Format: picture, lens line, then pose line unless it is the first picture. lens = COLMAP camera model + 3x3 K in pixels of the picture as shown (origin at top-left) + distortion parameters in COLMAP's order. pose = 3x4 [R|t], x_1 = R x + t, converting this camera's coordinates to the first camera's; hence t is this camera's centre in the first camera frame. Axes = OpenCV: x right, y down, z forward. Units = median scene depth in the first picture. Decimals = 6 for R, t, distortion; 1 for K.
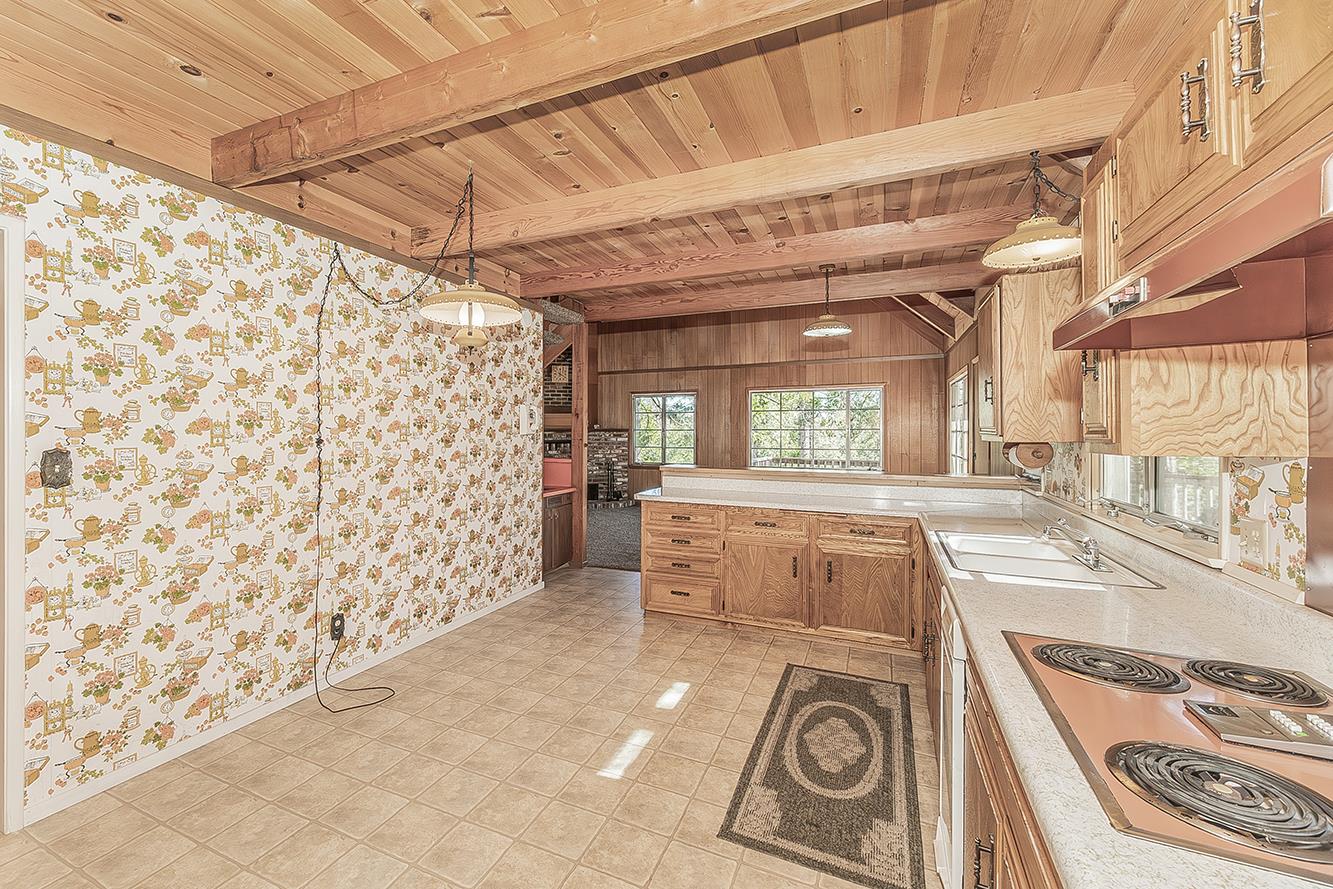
lens RADIAL K [[586.8, 0, 663.6], [0, 586.8, 423.1], [0, 0, 1]] dist [0.000733, 0.000002]
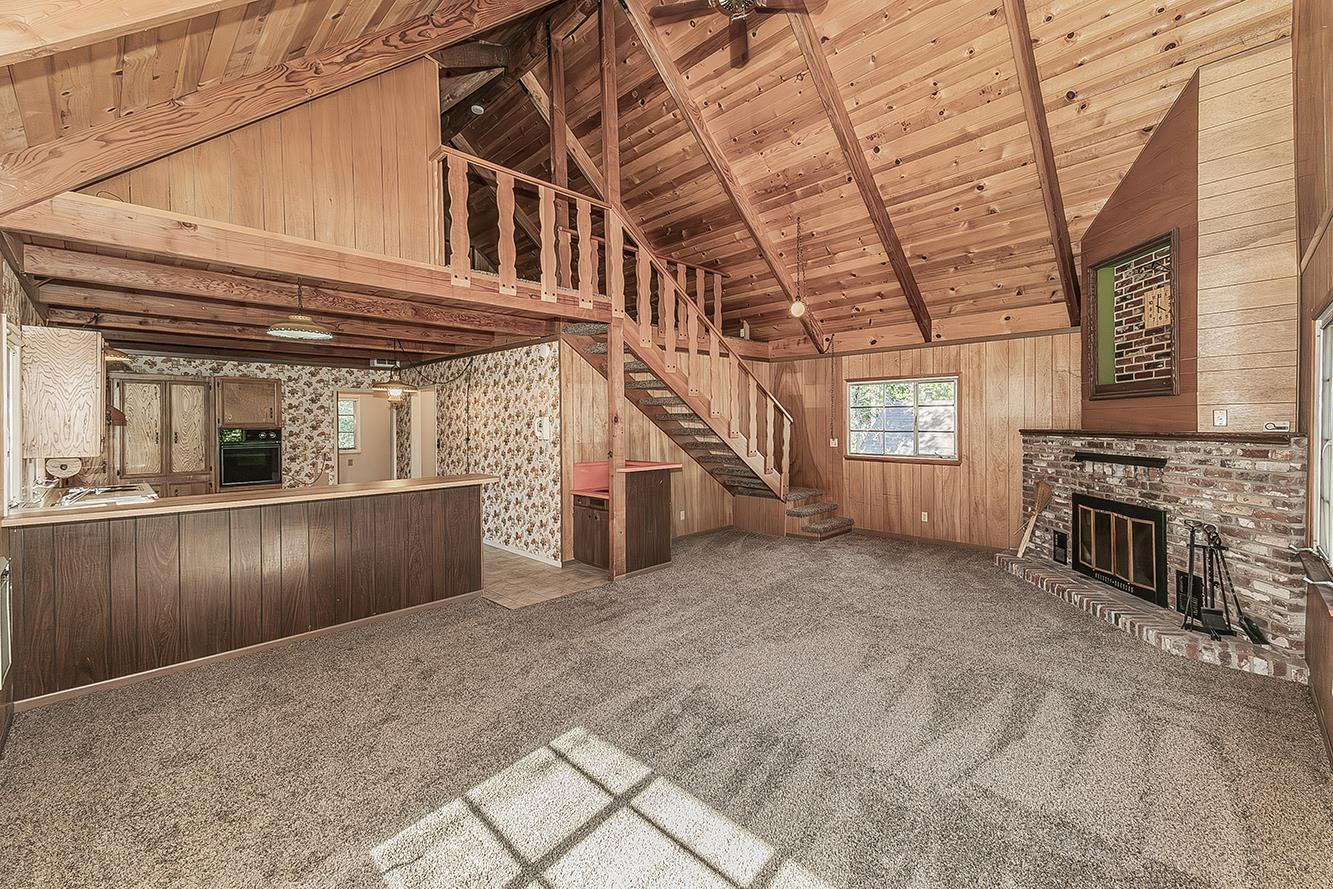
lens RADIAL K [[586.8, 0, 663.6], [0, 586.8, 423.1], [0, 0, 1]] dist [0.000733, 0.000002]
pose [[-0.452742, 0.004560, -0.891630, 0.377868], [0.021219, 0.999759, -0.005661, -0.002063], [0.891389, -0.021482, -0.452730, 0.850398]]
